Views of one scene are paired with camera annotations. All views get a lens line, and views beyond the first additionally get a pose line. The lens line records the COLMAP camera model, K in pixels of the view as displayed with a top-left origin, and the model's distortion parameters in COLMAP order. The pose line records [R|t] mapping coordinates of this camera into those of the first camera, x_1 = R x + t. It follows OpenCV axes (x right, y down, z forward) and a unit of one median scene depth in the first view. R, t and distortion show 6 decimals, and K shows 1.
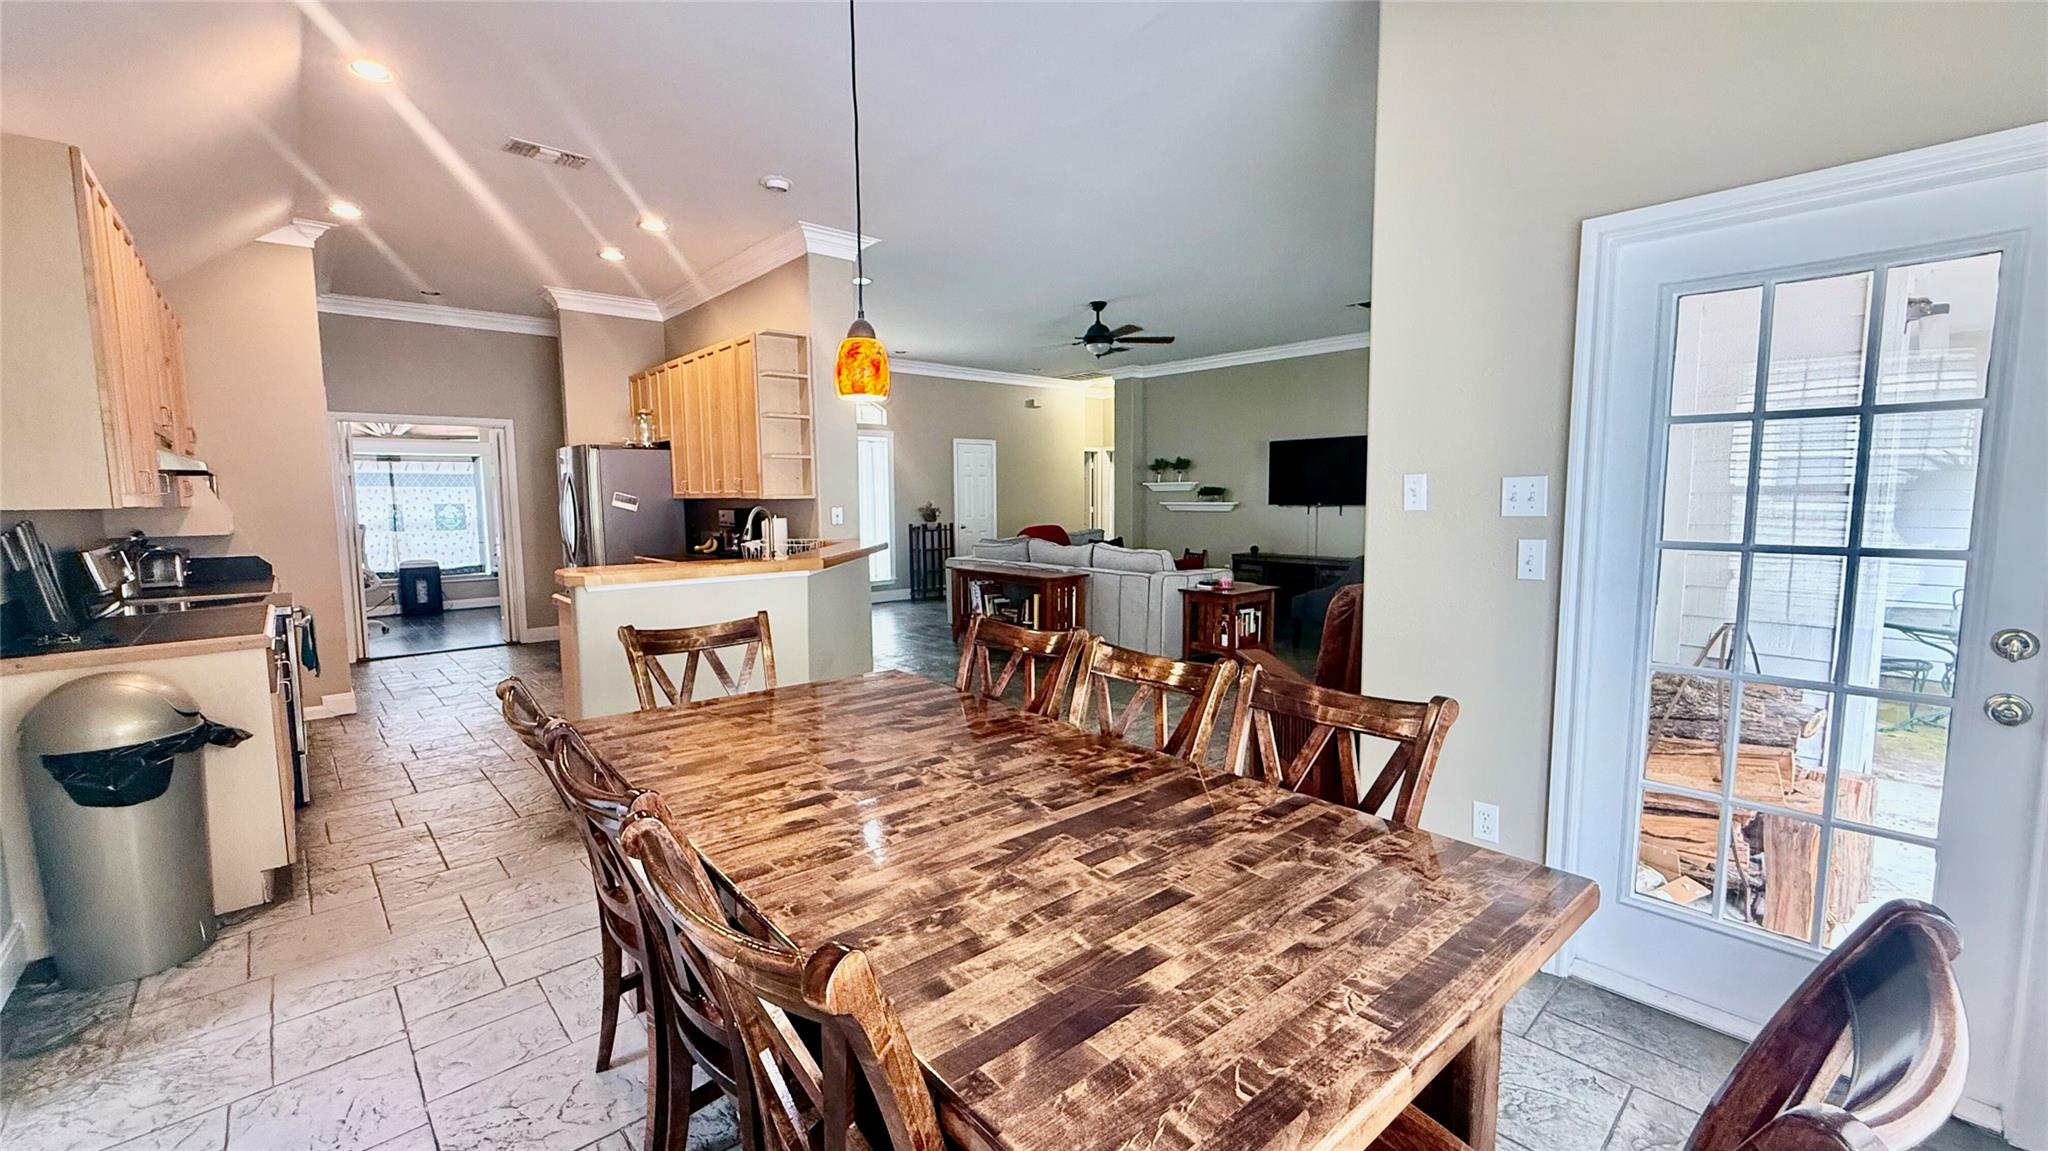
lens RADIAL K [[816.4, 0, 1016.8], [0, 816.4, 572.8], [0, 0, 1]] dist [-0.000375, 0.000603]
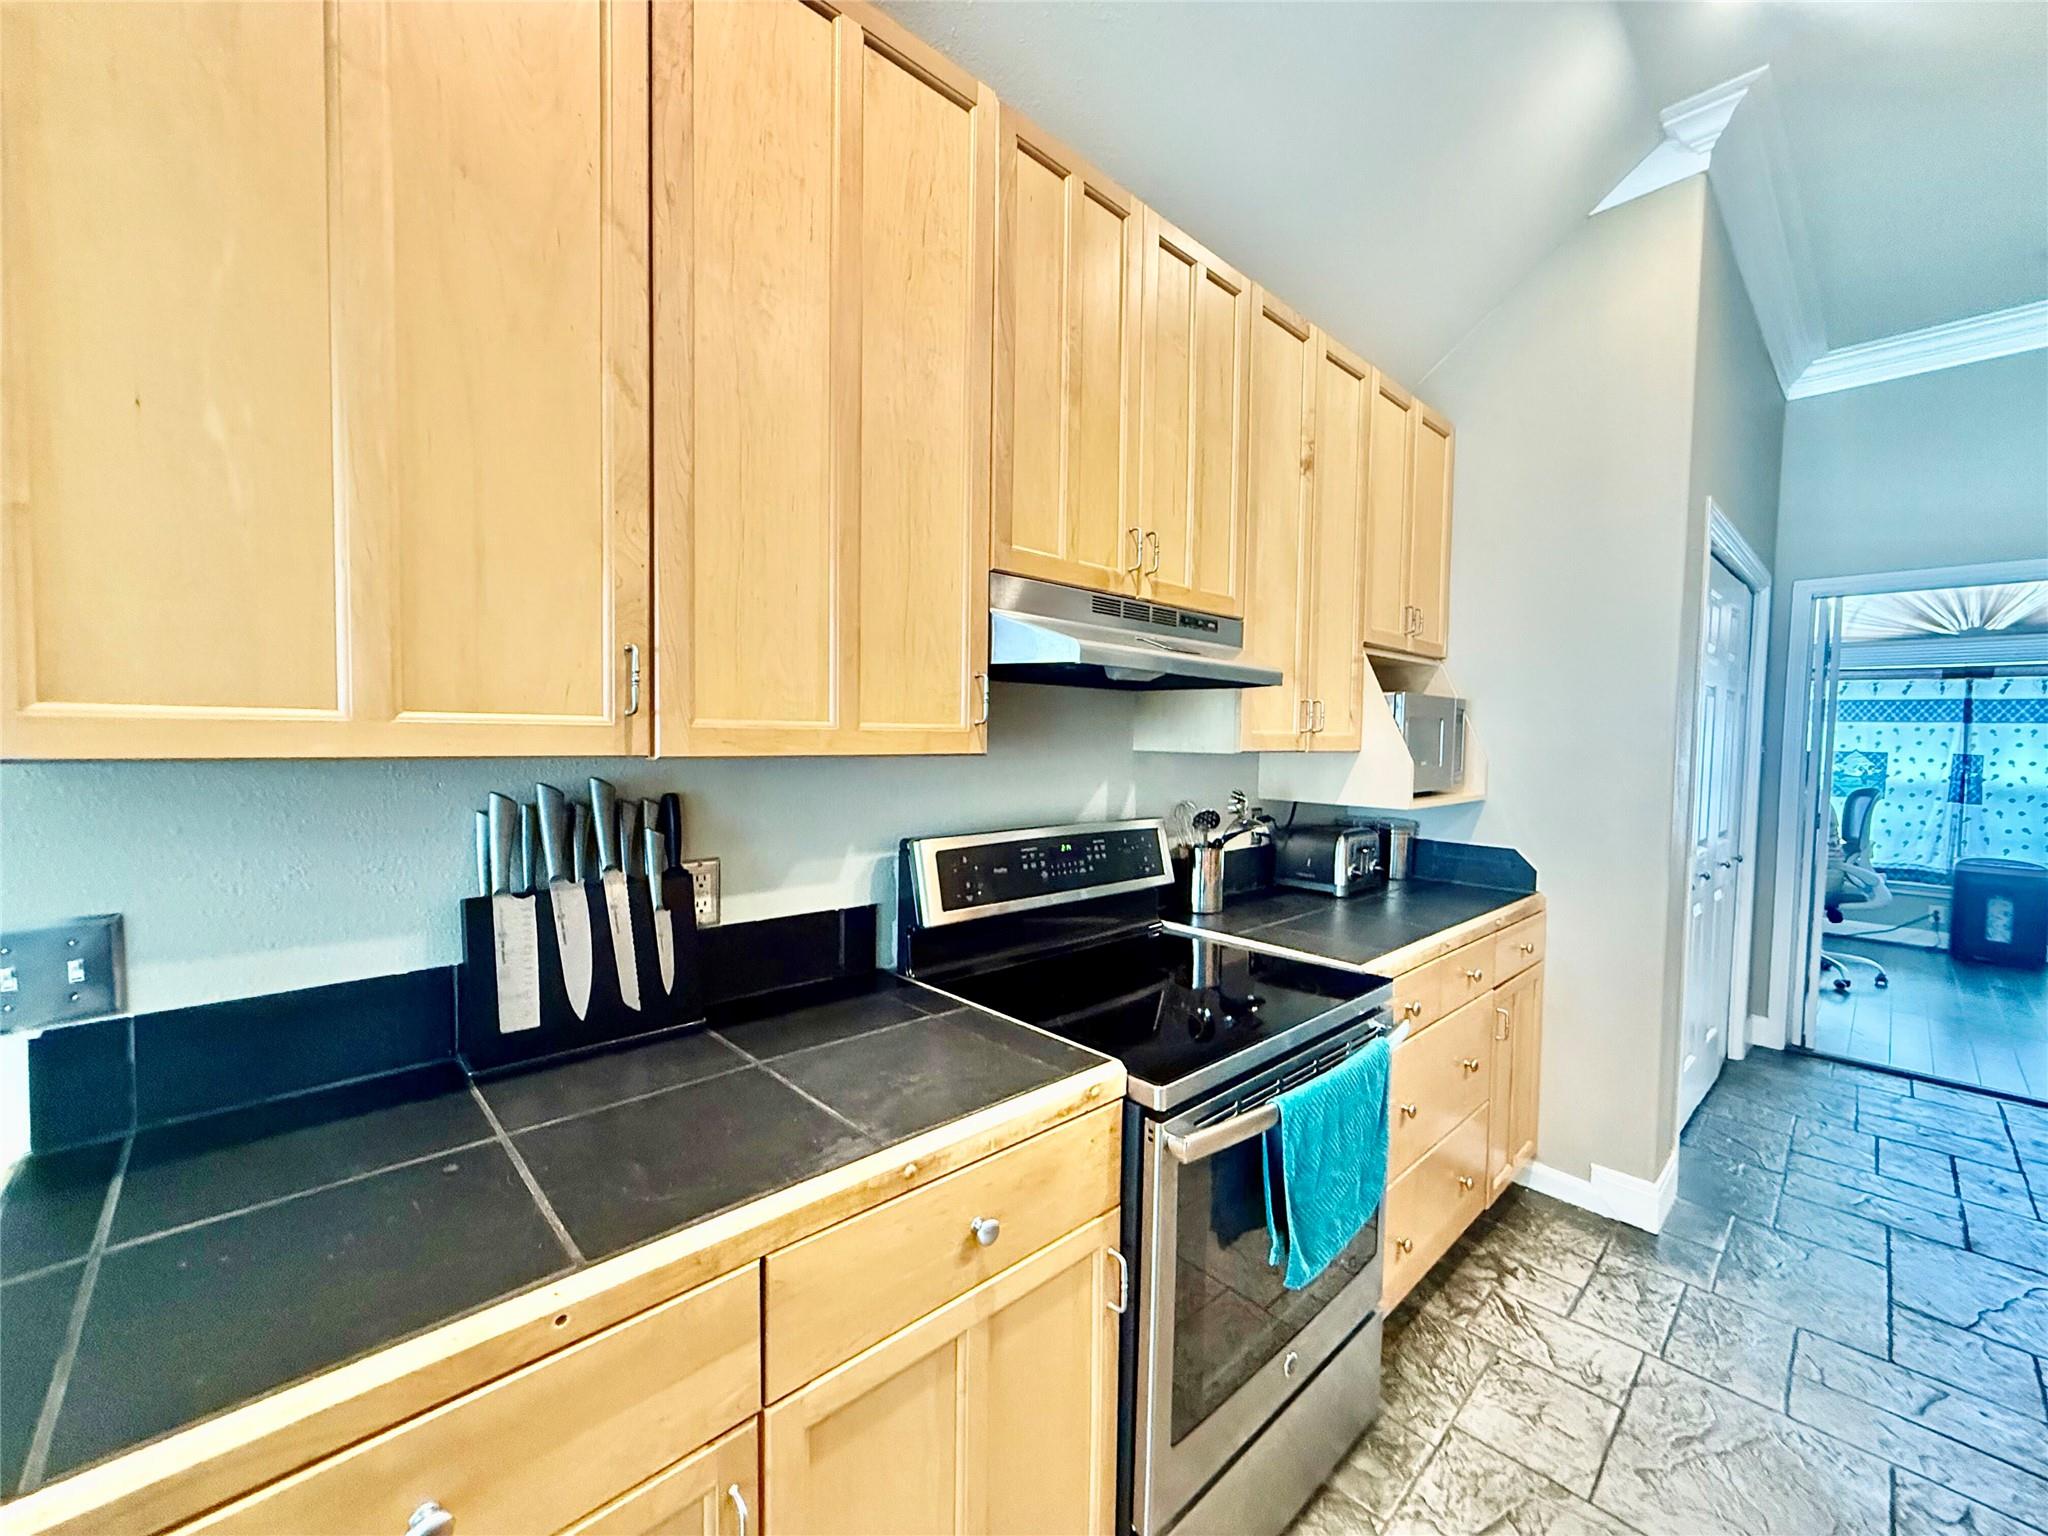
lens RADIAL K [[818.6, 0, 1025.2], [0, 818.6, 756.2], [0, 0, 1]] dist [0.000201, 0.000572]
pose [[0.021353, 0.050321, -0.998505, -0.316735], [-0.113867, 0.992356, 0.047576, -0.052769], [0.993266, 0.112681, 0.026919, 0.506412]]
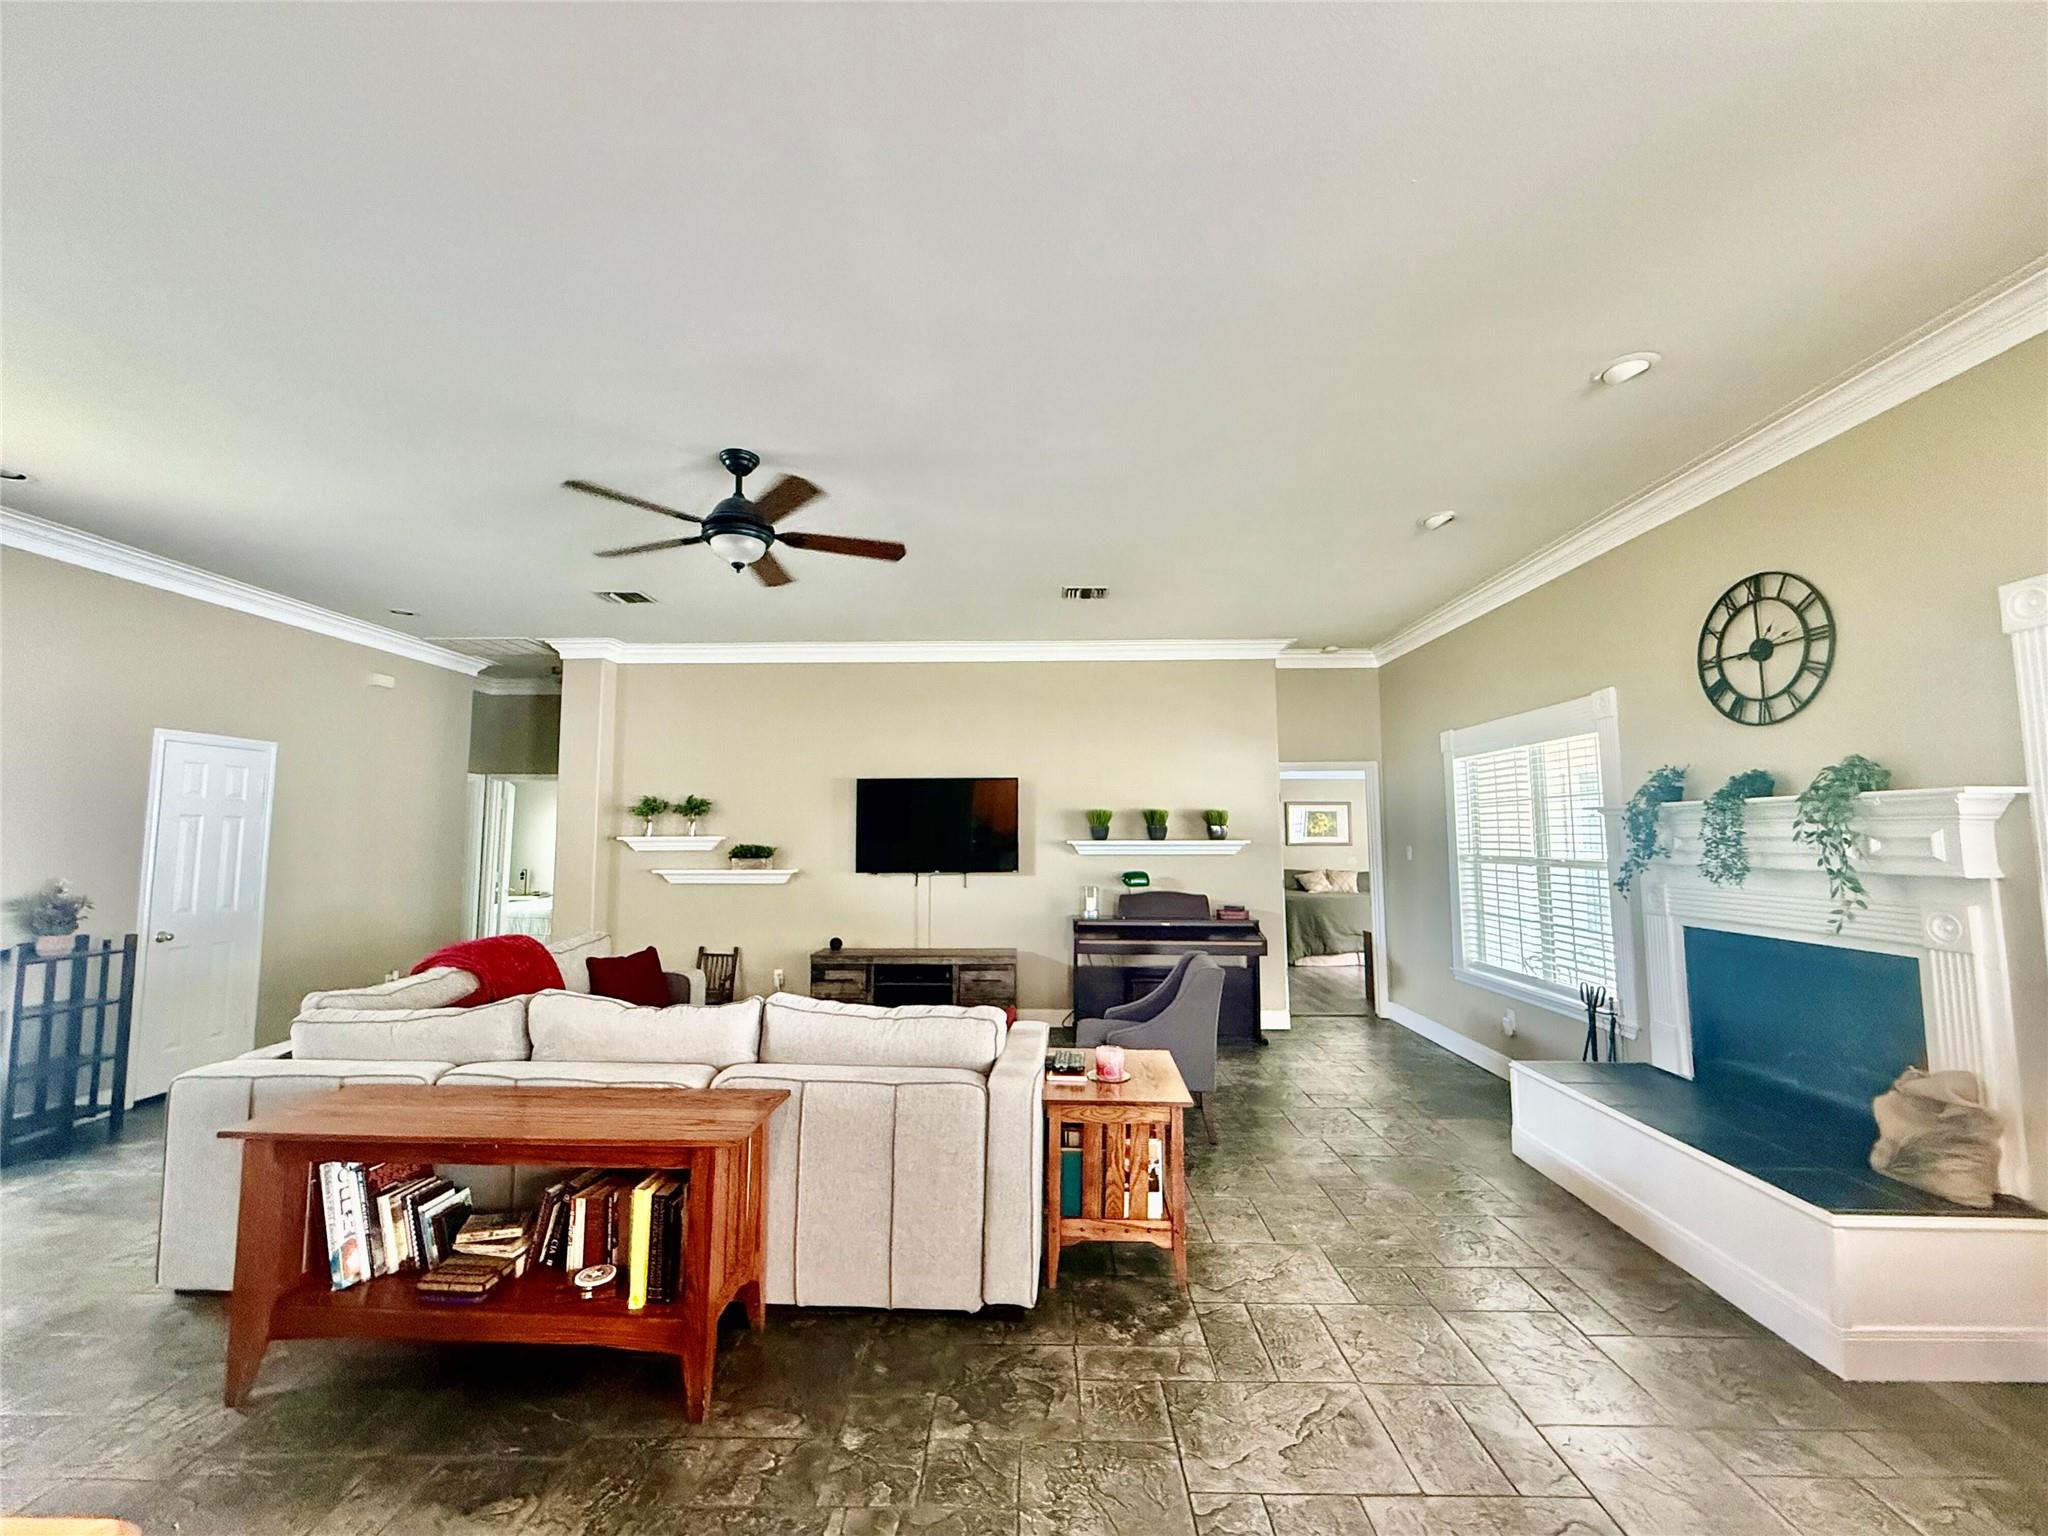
lens RADIAL K [[818.6, 0, 1017.3], [0, 818.6, 764.9], [0, 0, 1]] dist [0.000201, 0.000572]
pose [[0.687764, 0.072598, 0.722295, -0.128209], [0.065674, 0.984684, -0.161505, -0.081336], [-0.722957, 0.158513, 0.672463, 0.671196]]
